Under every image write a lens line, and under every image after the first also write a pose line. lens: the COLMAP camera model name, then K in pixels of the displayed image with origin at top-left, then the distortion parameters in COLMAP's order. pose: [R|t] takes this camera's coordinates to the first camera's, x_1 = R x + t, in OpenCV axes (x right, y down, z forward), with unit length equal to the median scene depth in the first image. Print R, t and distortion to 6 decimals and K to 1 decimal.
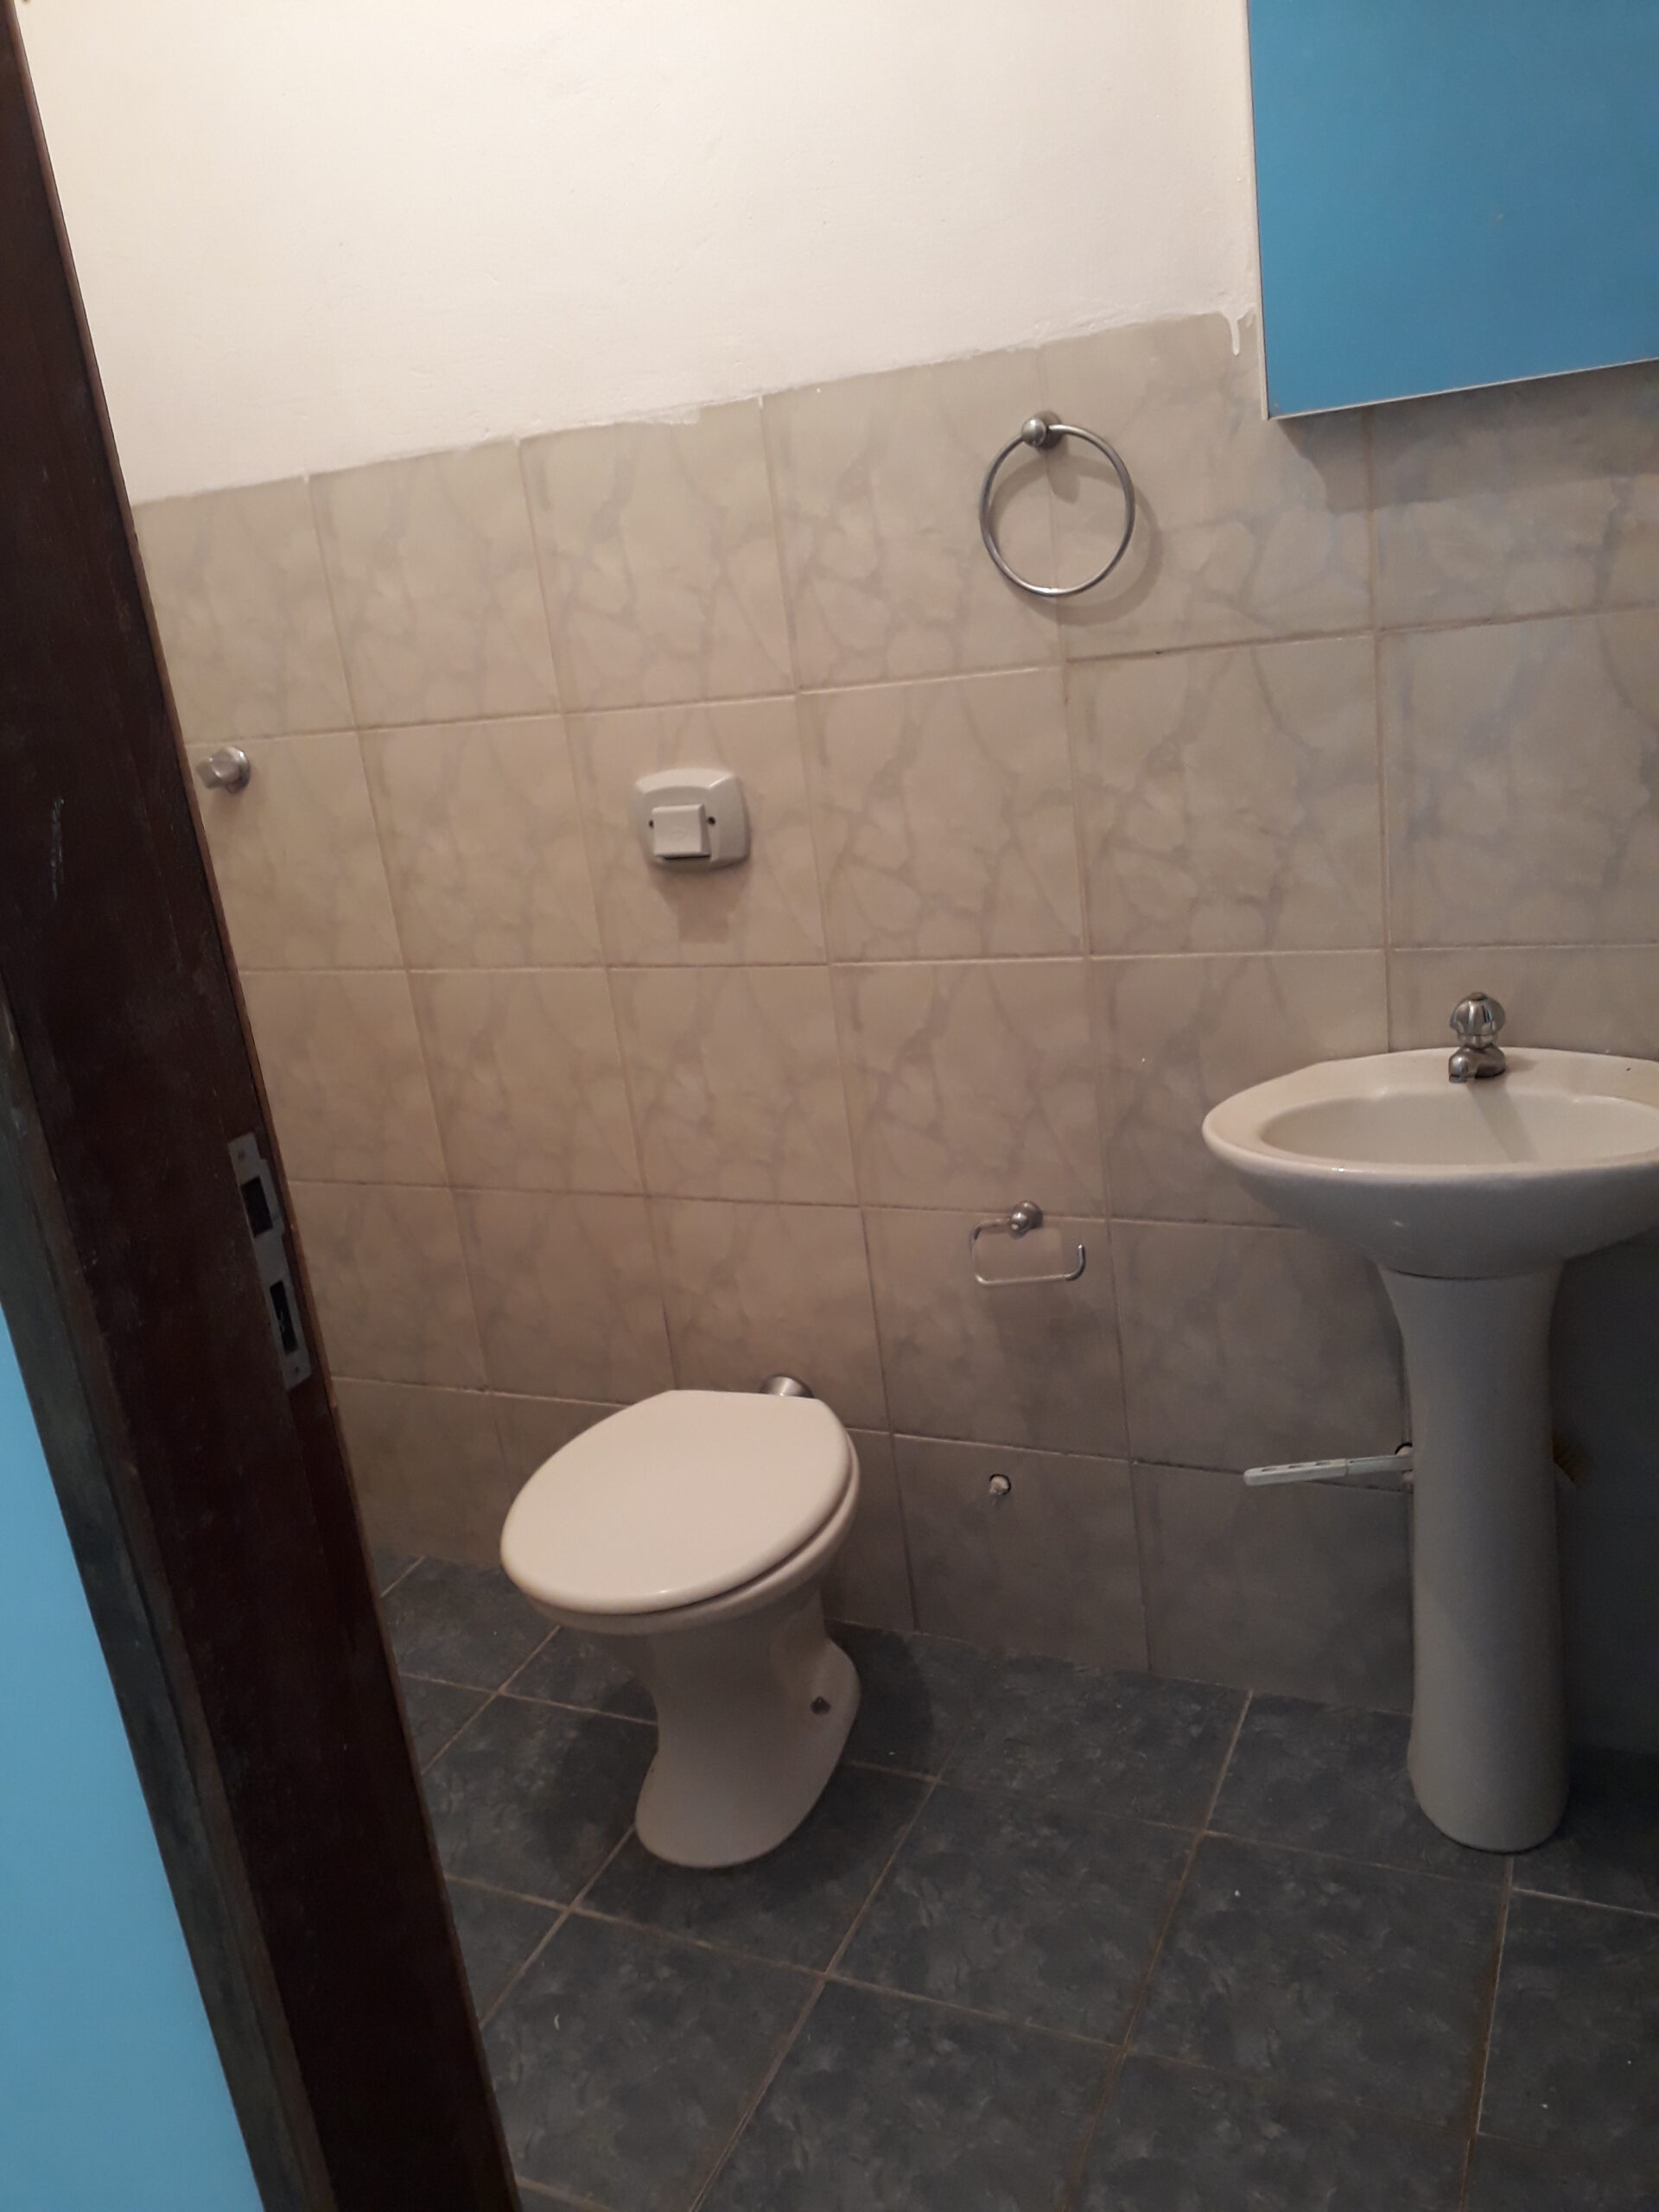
lens RADIAL K [[1773.5, 0, 800.5], [0, 1773.5, 1101.4], [0, 0, 1]] dist [0.195623, -0.446123]
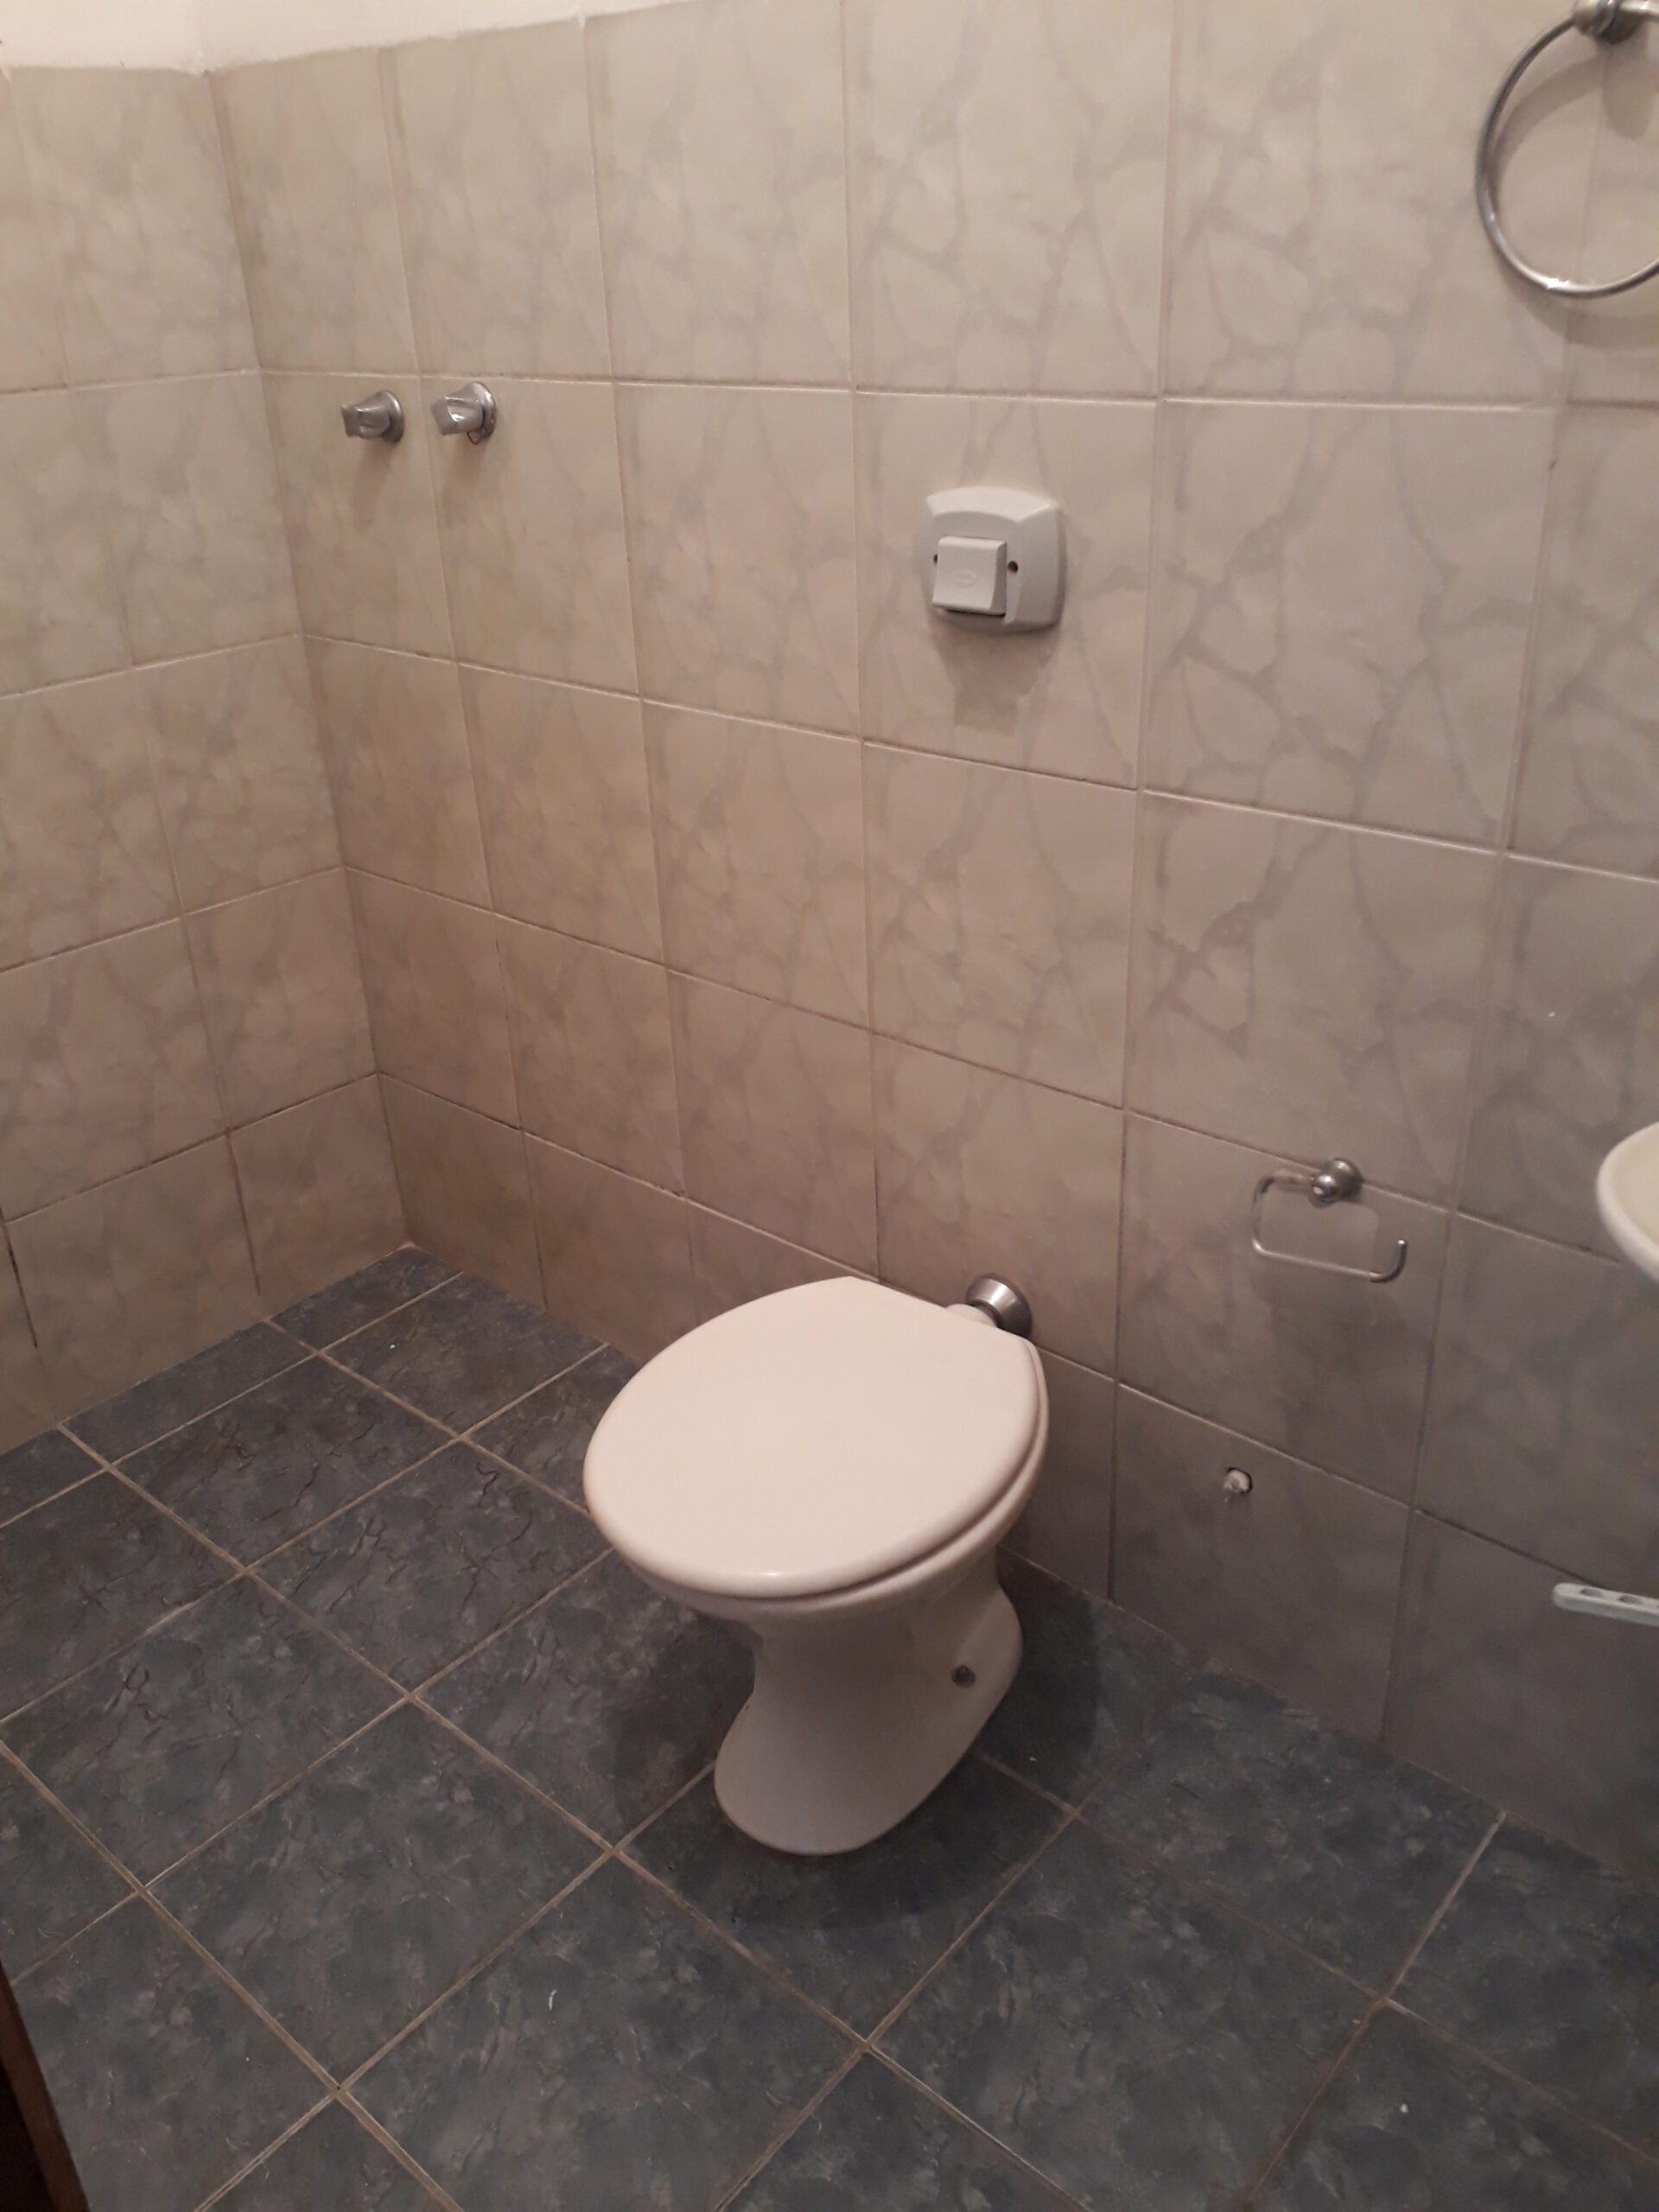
lens RADIAL K [[1773.7, 0, 799.0], [0, 1773.7, 1109.2], [0, 0, 1]] dist [0.062602, -0.099277]
pose [[0.957410, 0.198966, -0.209234, 0.062189], [-0.155720, 0.966060, 0.206107, -0.080699], [0.243140, -0.164747, 0.955898, 0.249452]]
